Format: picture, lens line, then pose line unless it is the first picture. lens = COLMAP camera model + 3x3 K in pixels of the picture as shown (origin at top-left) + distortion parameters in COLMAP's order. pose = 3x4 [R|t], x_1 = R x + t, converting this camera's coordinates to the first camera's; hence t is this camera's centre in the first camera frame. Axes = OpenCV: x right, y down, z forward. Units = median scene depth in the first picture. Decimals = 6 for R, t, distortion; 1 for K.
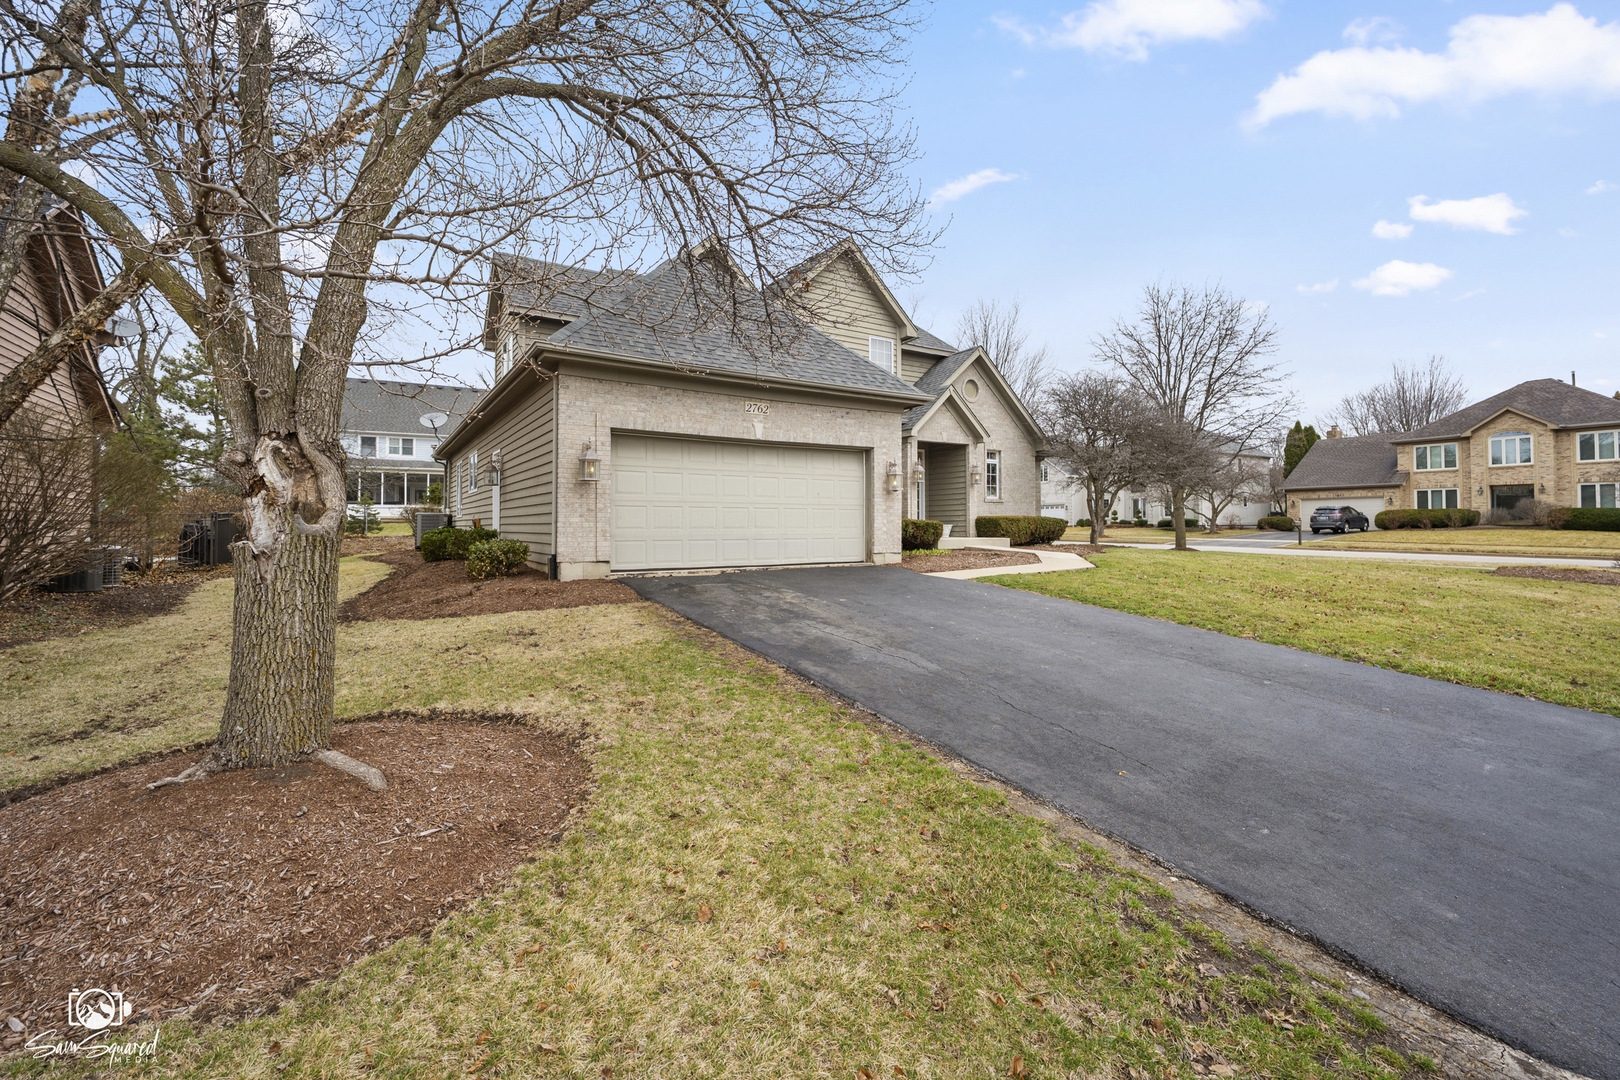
lens RADIAL K [[684.0, 0, 822.7], [0, 684.0, 534.6], [0, 0, 1]] dist [-0.001474, -0.007525]
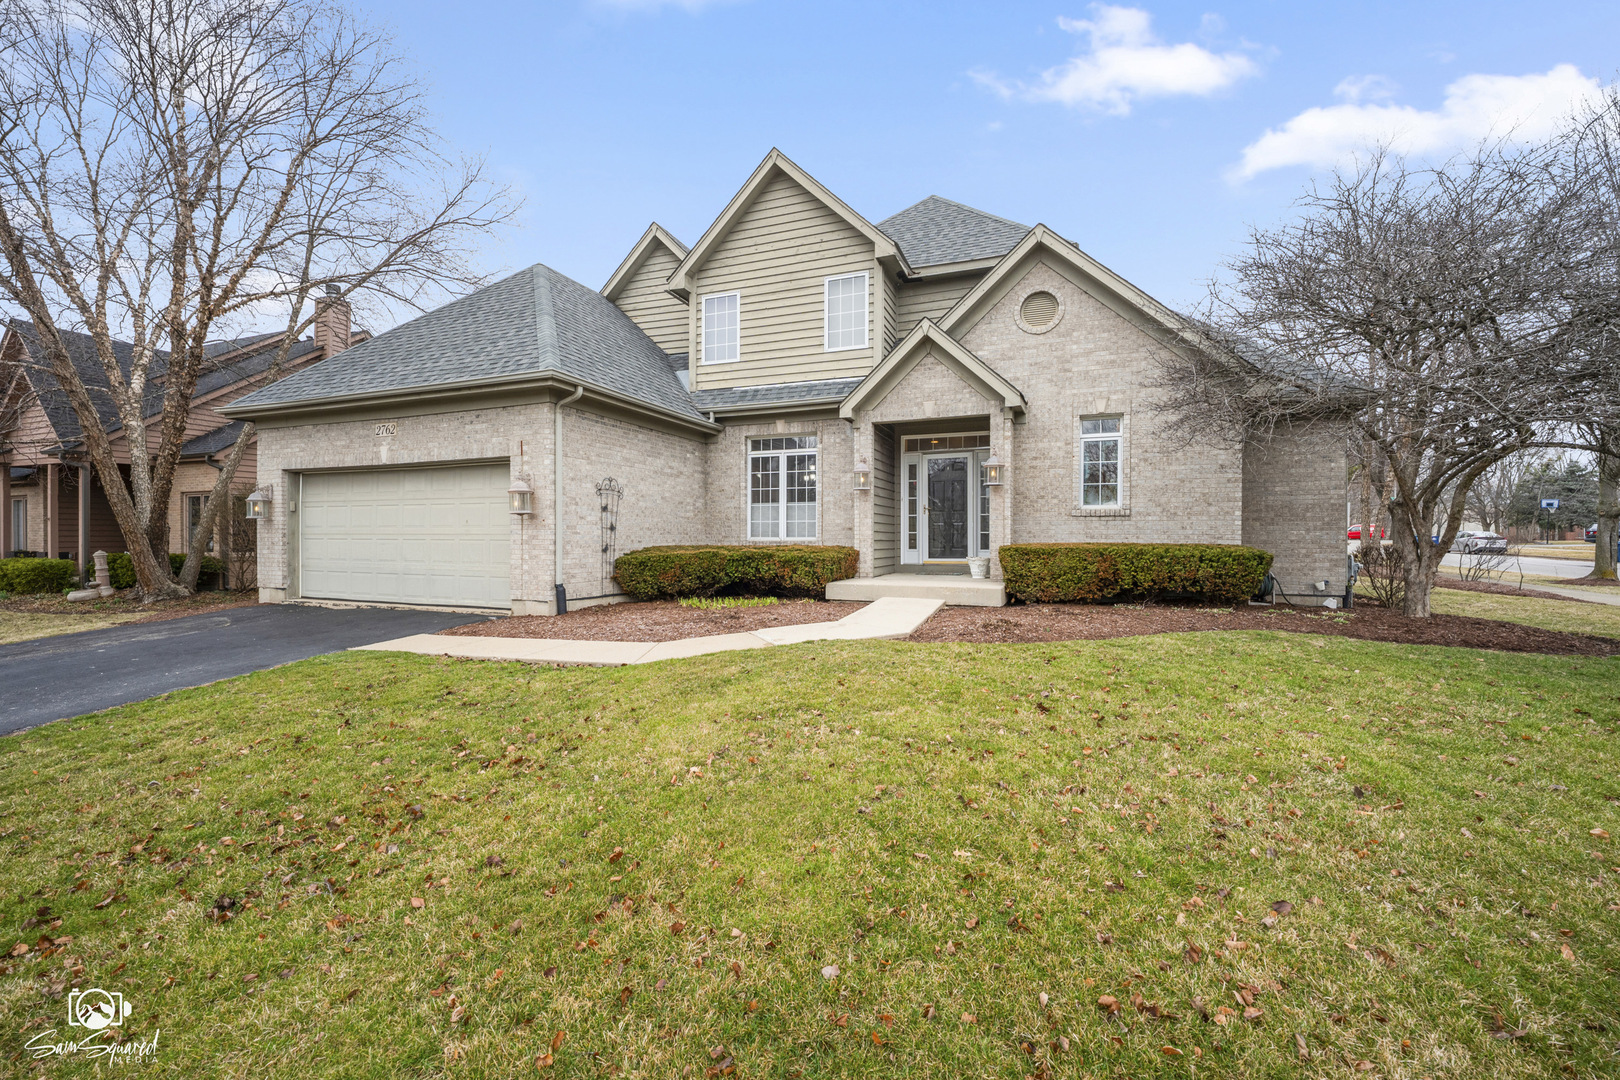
lens RADIAL K [[684.0, 0, 818.2], [0, 684.0, 549.8], [0, 0, 1]] dist [-0.001474, -0.007525]
pose [[0.573843, 0.014705, -0.818834, 0.959570], [-0.014688, 0.999863, 0.007663, -0.039965], [0.818834, 0.007630, 0.573980, 0.932775]]
